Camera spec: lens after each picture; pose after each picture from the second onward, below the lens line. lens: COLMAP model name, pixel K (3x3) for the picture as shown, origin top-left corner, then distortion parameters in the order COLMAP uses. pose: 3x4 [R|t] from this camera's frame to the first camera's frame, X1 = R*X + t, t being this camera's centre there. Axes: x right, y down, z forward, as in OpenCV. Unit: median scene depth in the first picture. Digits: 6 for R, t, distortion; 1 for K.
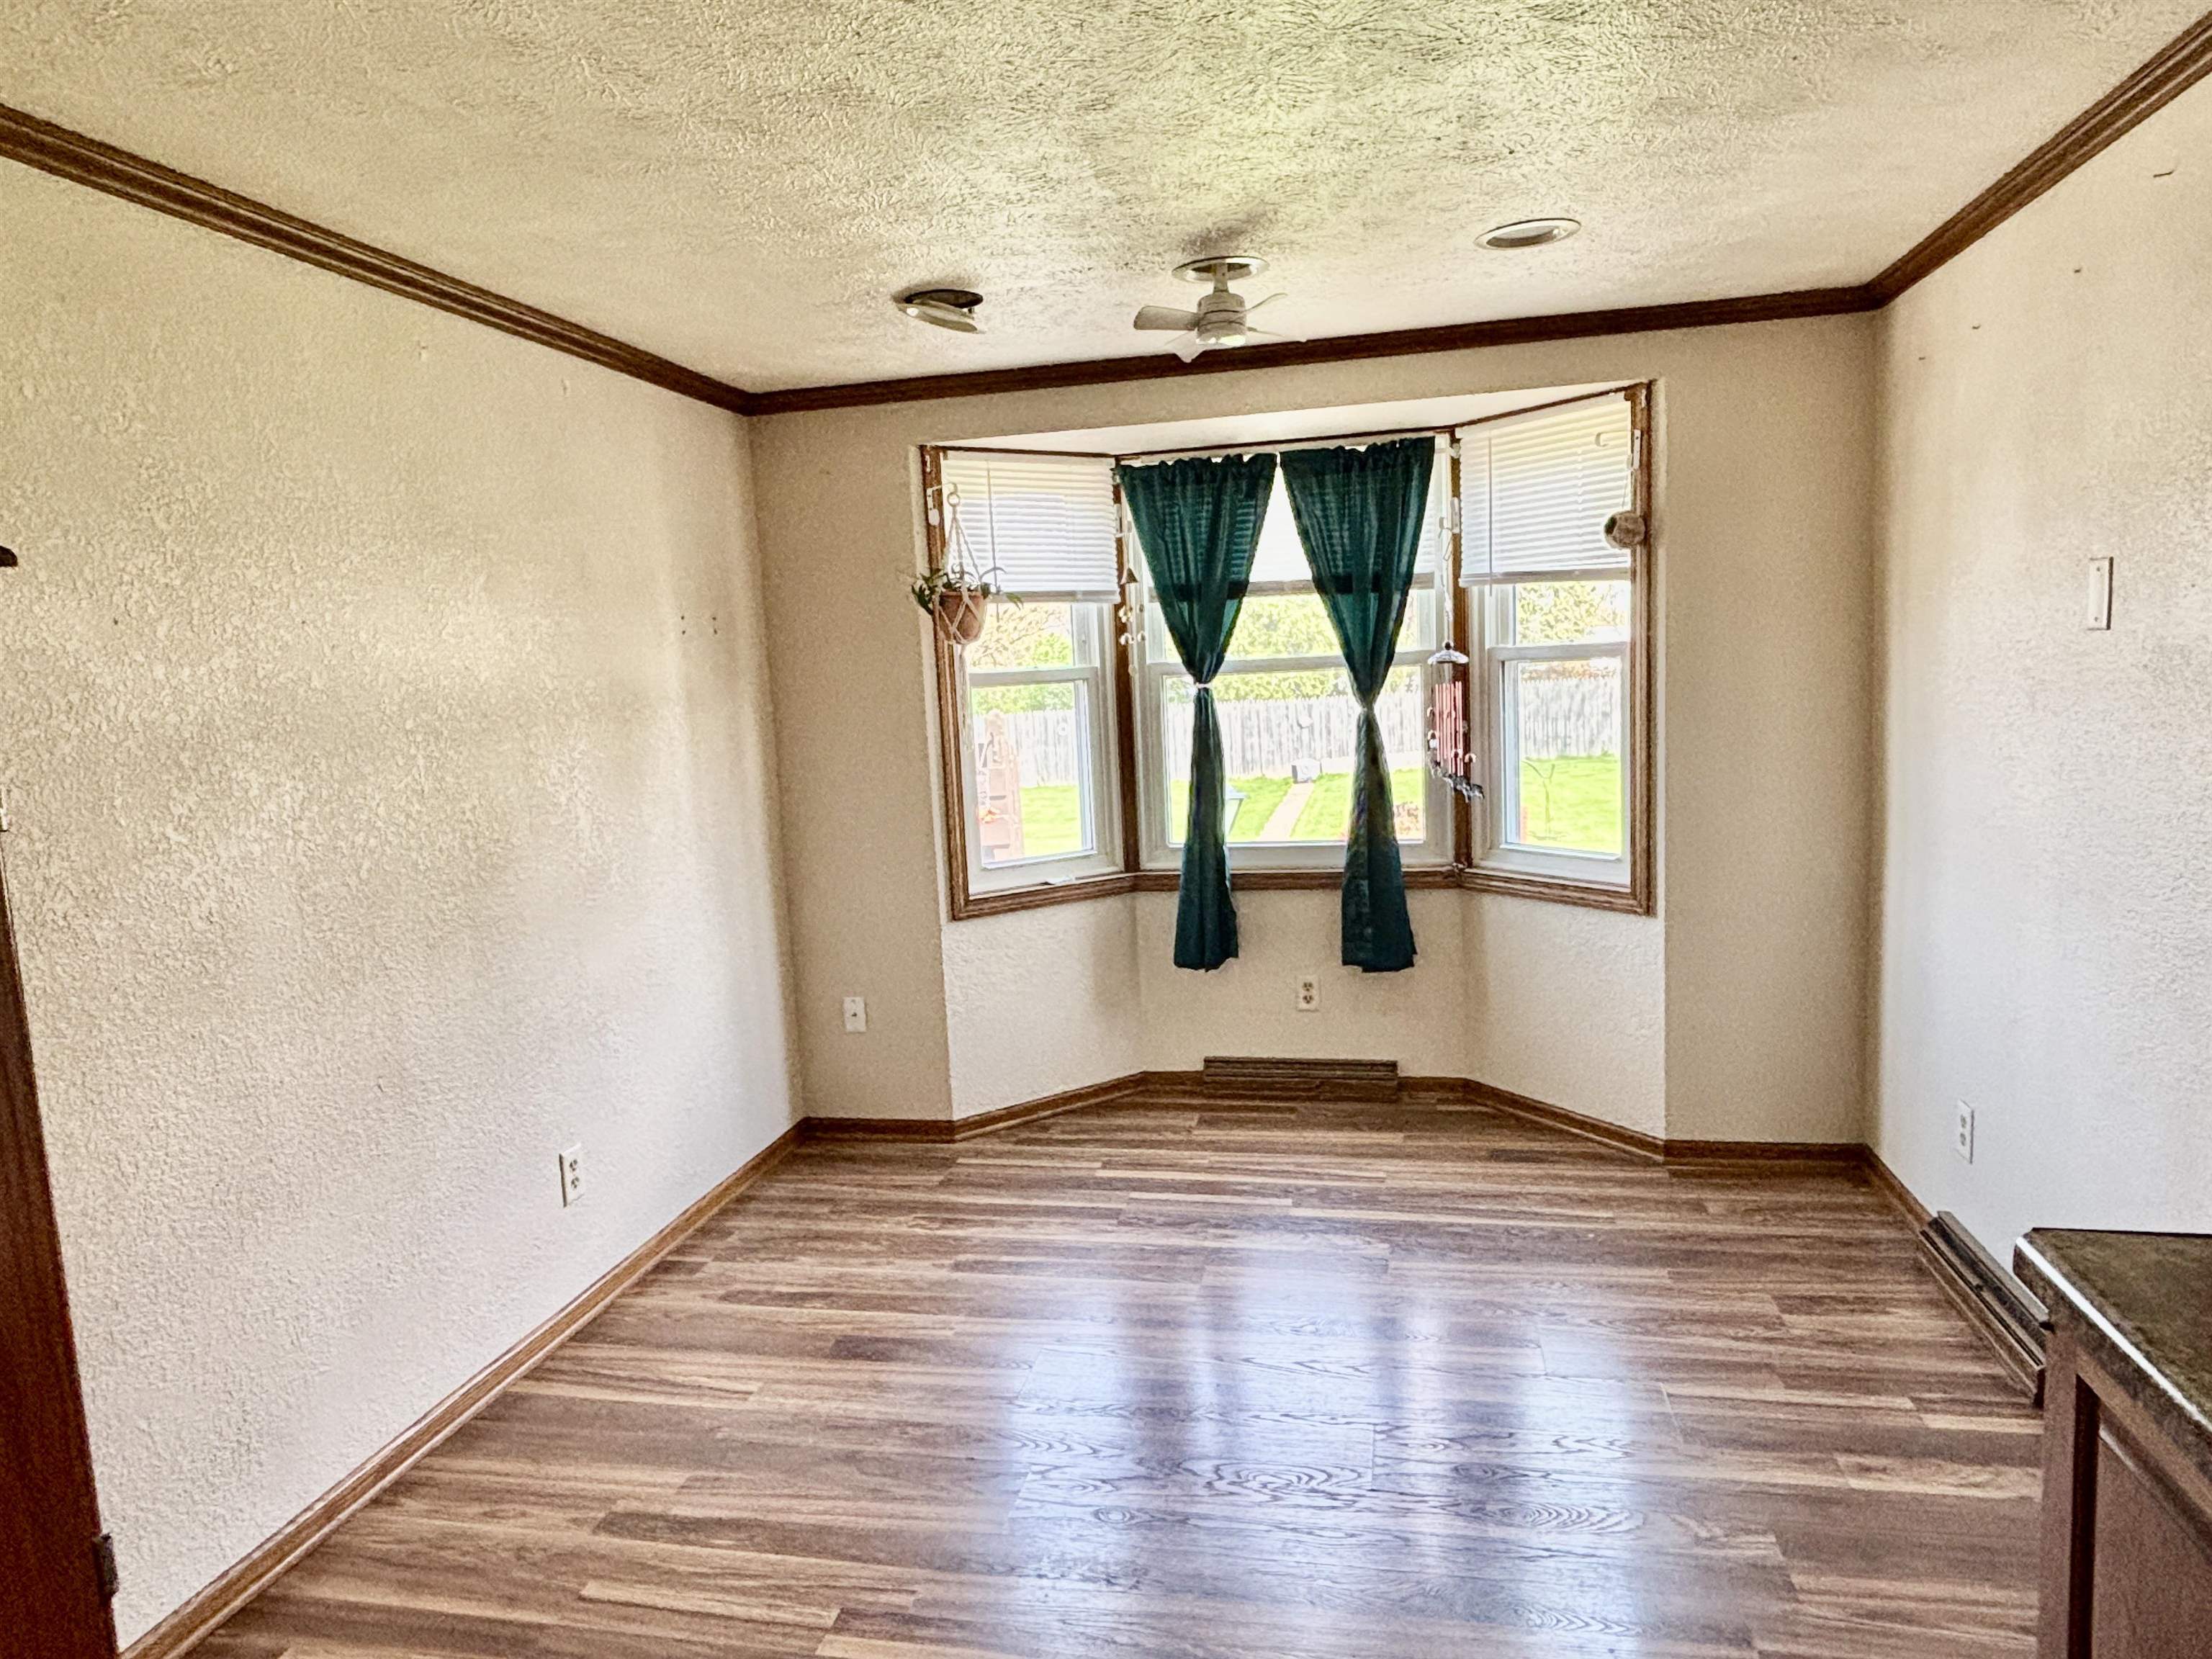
lens RADIAL K [[1332.6, 0, 1100.8], [0, 1332.6, 825.1], [0, 0, 1]] dist [0.065523, -0.092602]
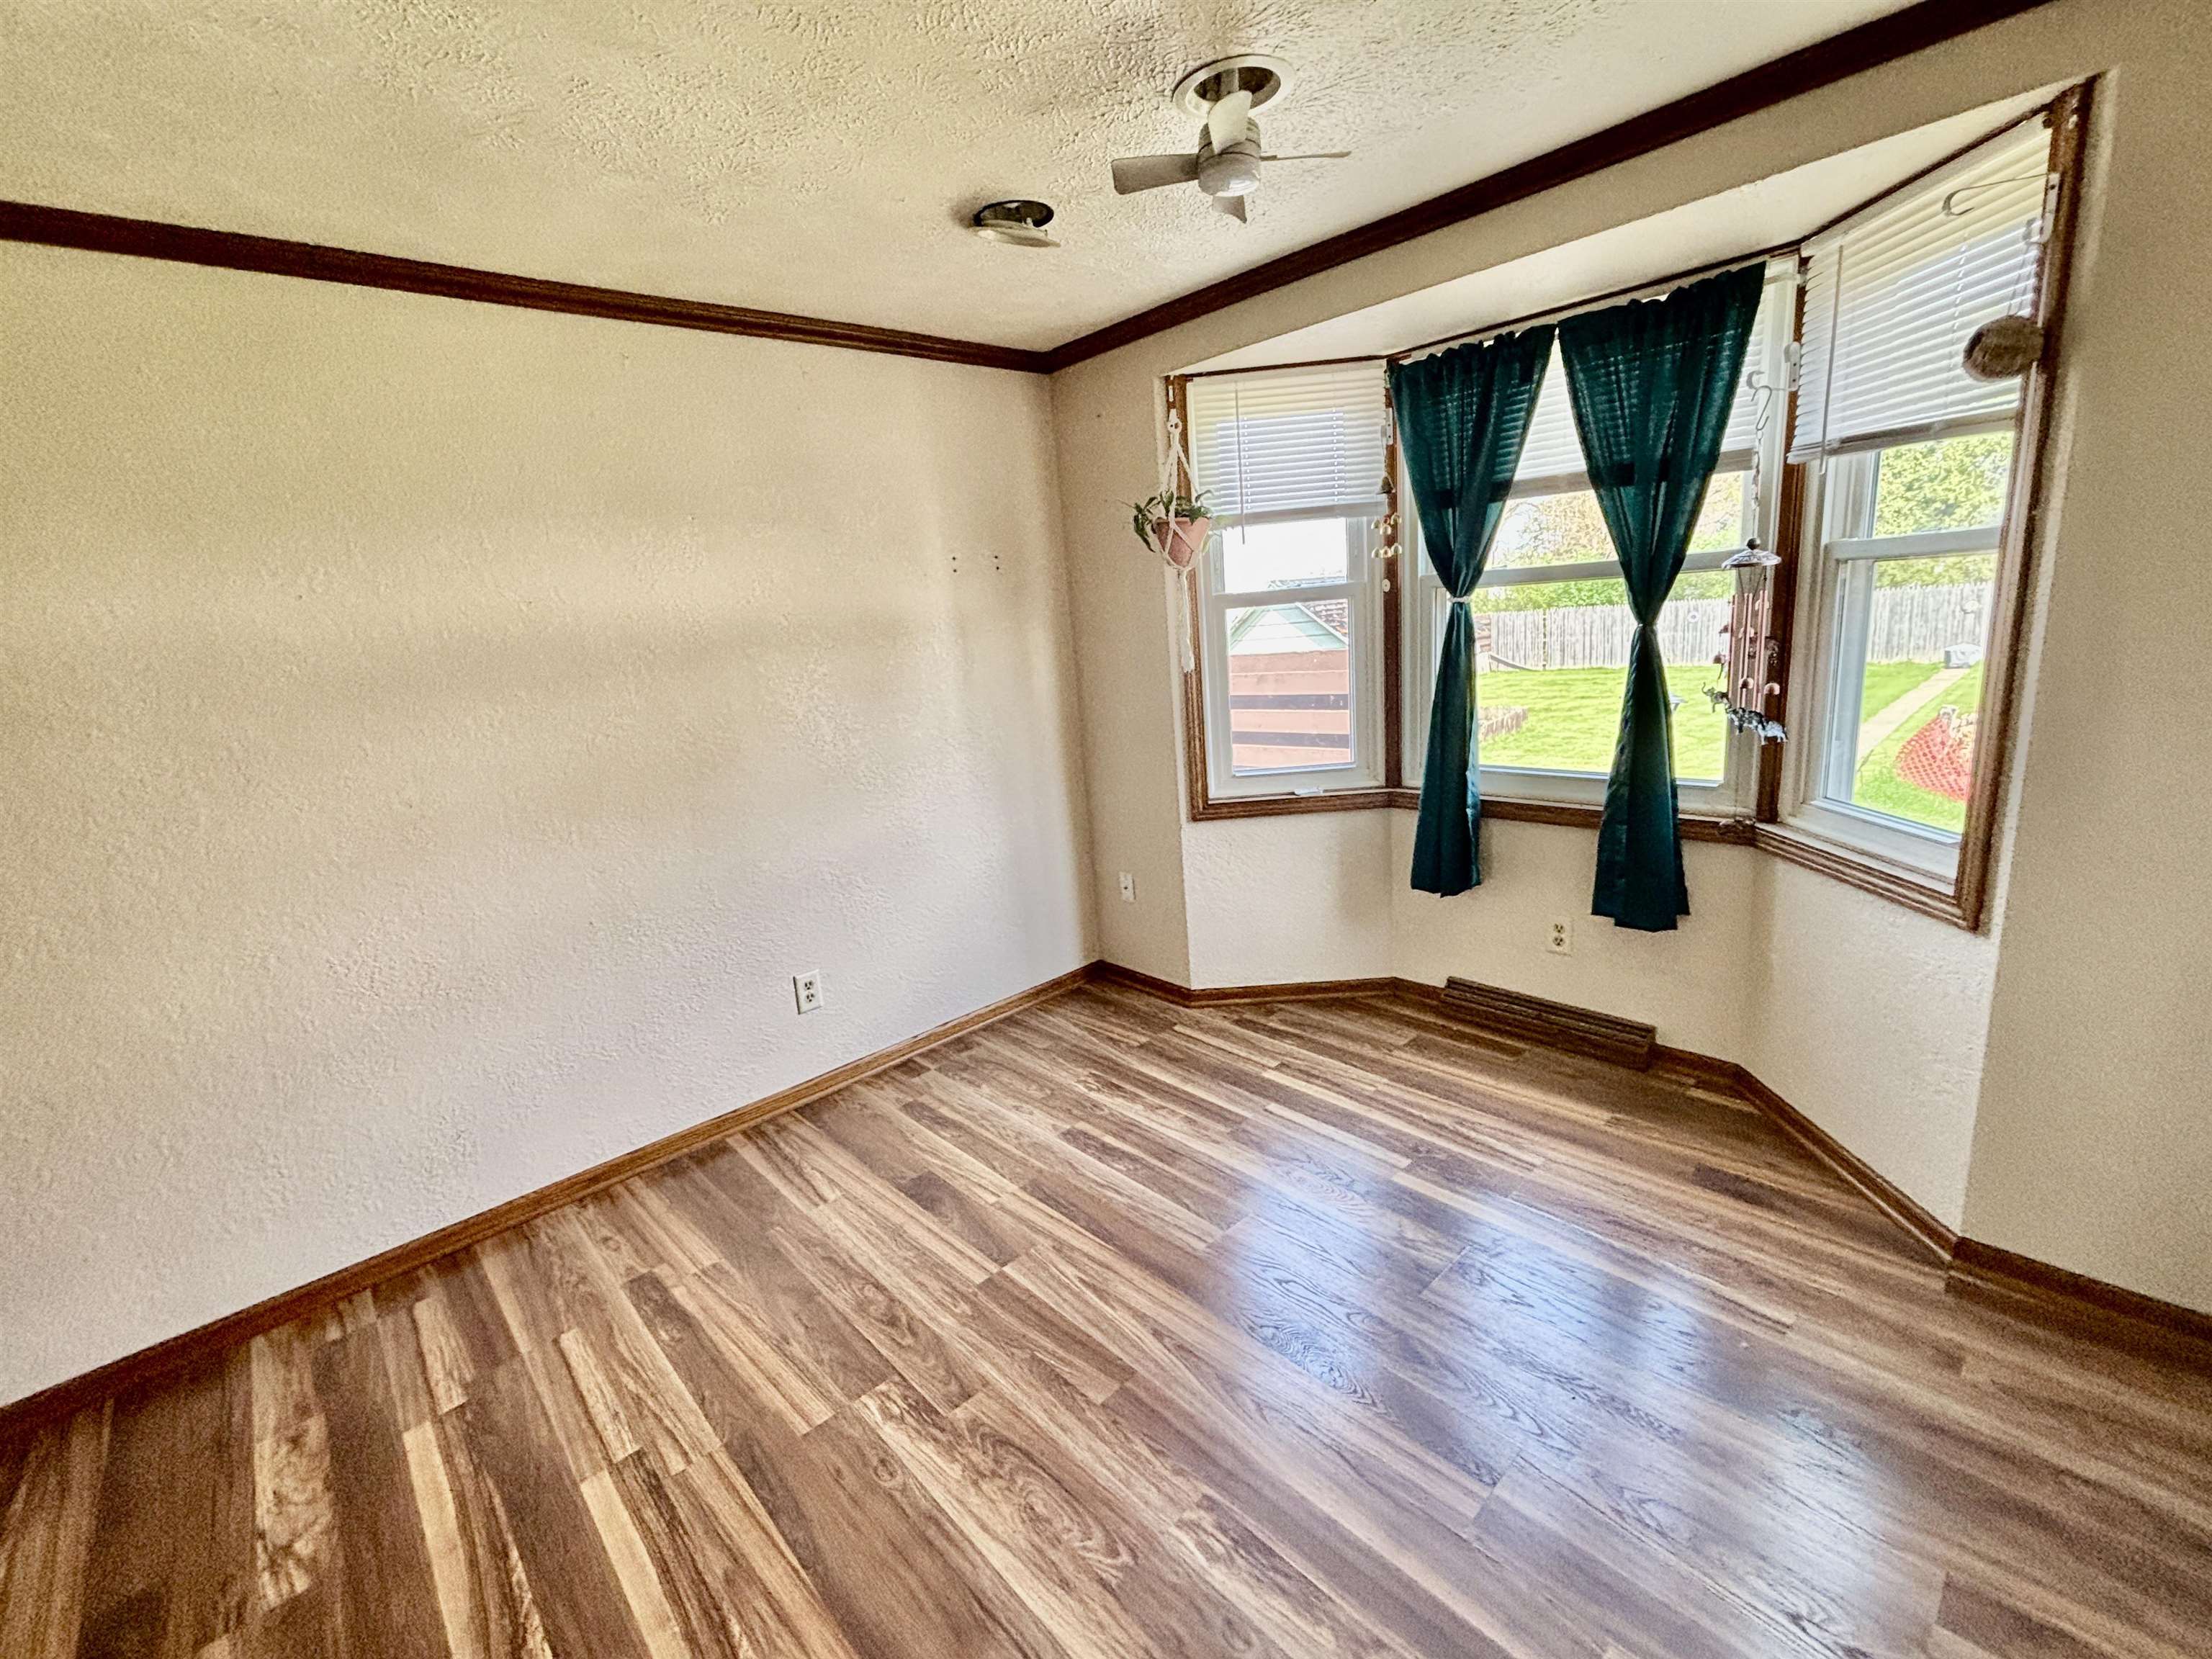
lens RADIAL K [[933.7, 0, 1105.7], [0, 933.7, 820.2], [0, 0, 1]] dist [0.000342, -0.000294]
pose [[0.821702, 0.108136, -0.559564, 0.264821], [-0.028507, 0.988404, 0.149148, -0.043301], [0.569204, -0.106604, 0.815256, 0.314231]]
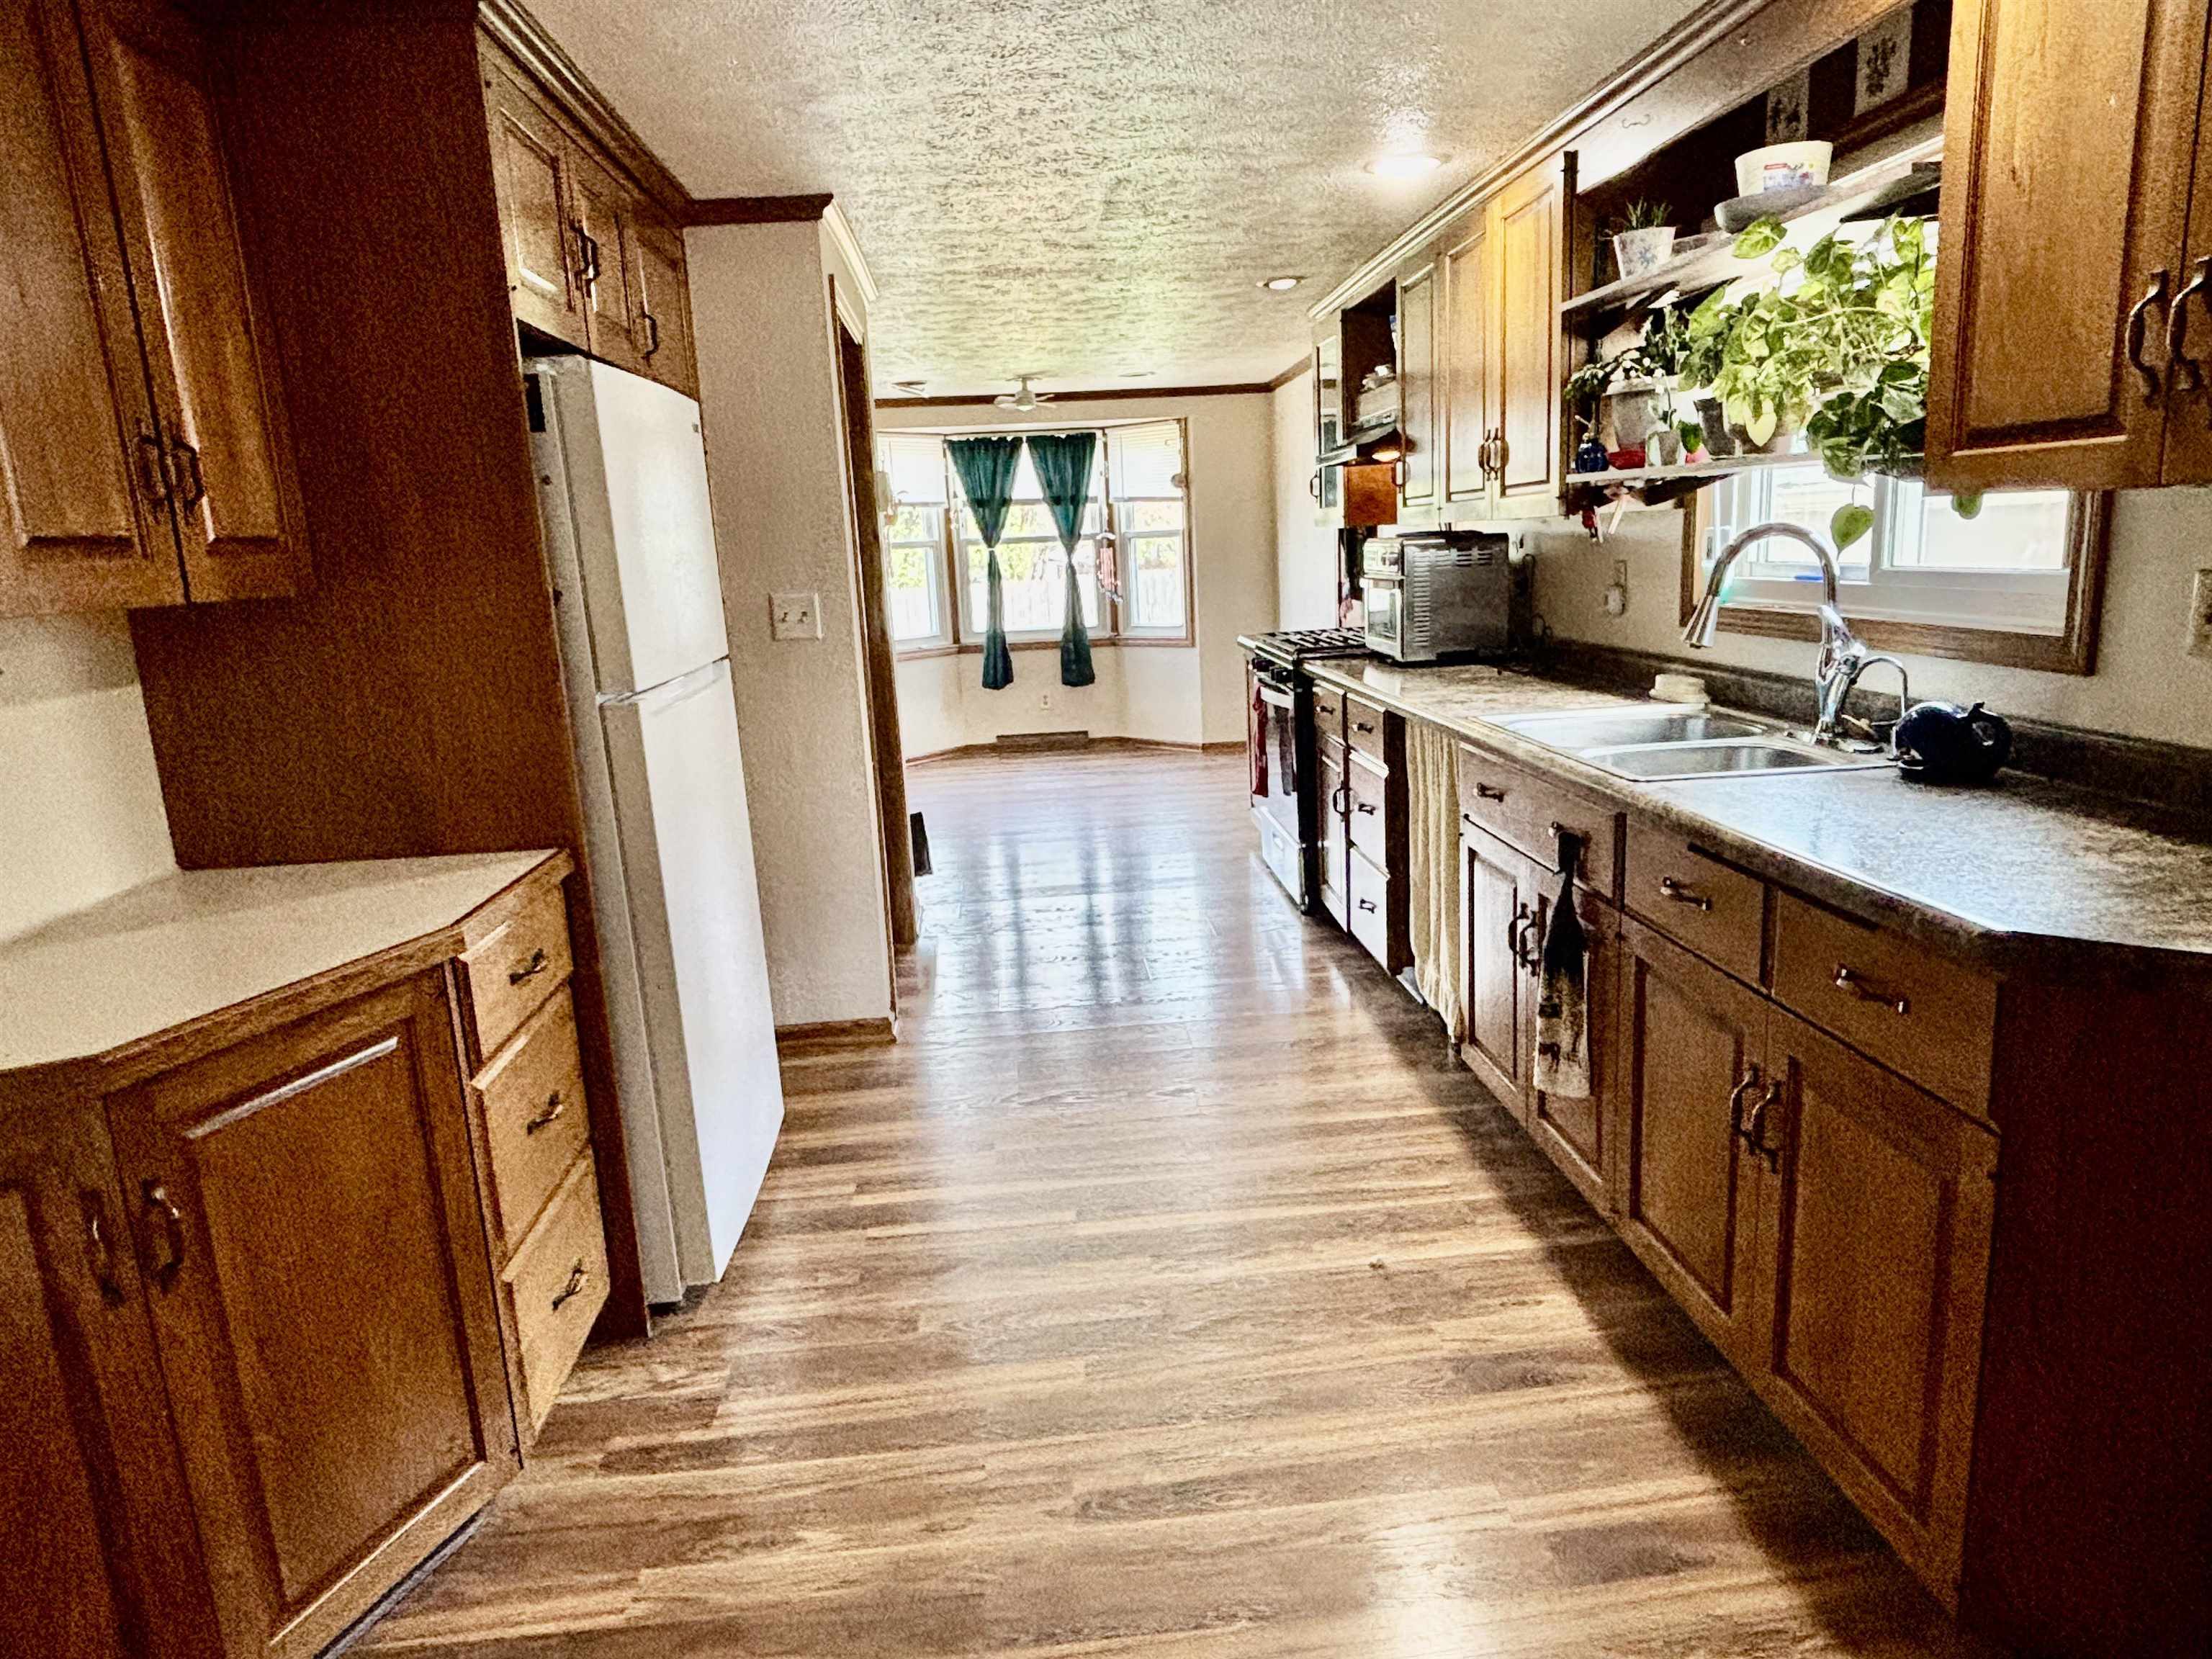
lens RADIAL K [[1332.6, 0, 1100.8], [0, 1332.6, 825.1], [0, 0, 1]] dist [0.065523, -0.092602]
pose [[0.958497, -0.058148, 0.279109, -0.371287], [0.036551, 0.995964, 0.081972, 0.159621], [-0.282749, -0.068368, 0.956754, -1.075051]]
